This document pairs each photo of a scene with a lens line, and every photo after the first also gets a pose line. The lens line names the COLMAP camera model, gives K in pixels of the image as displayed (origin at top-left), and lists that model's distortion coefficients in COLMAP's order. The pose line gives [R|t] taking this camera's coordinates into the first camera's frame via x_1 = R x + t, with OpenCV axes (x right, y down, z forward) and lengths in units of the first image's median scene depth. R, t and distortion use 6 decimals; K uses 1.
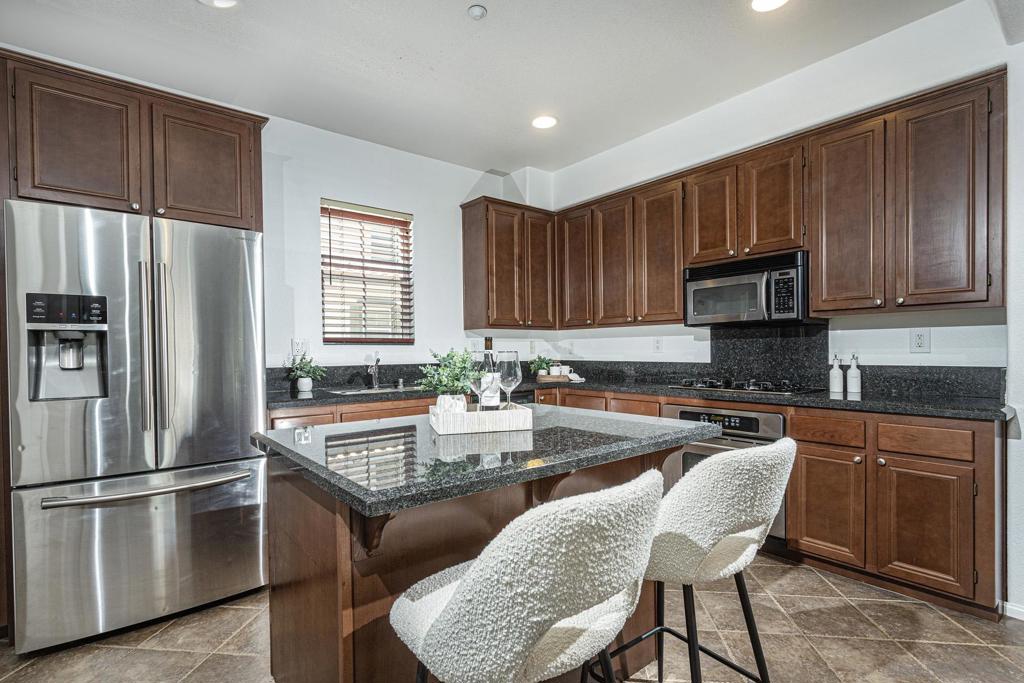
lens RADIAL K [[496.5, 0, 500.8], [0, 496.5, 354.8], [0, 0, 1]] dist [0.003516, -0.003765]
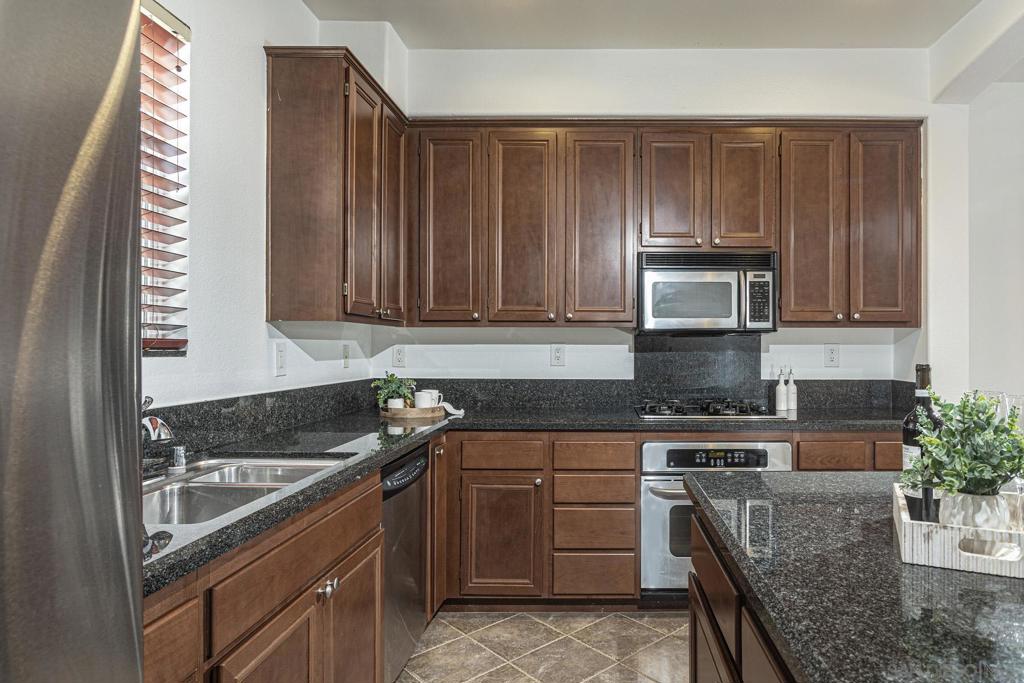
lens RADIAL K [[621.8, 0, 511.9], [0, 621.8, 345.5], [0, 0, 1]] dist [-0.031767, -0.000590]
pose [[0.641889, 0.029359, 0.766235, -0.433765], [-0.000335, 0.999277, -0.038007, -0.002562], [-0.766797, 0.024139, 0.641435, 0.551422]]
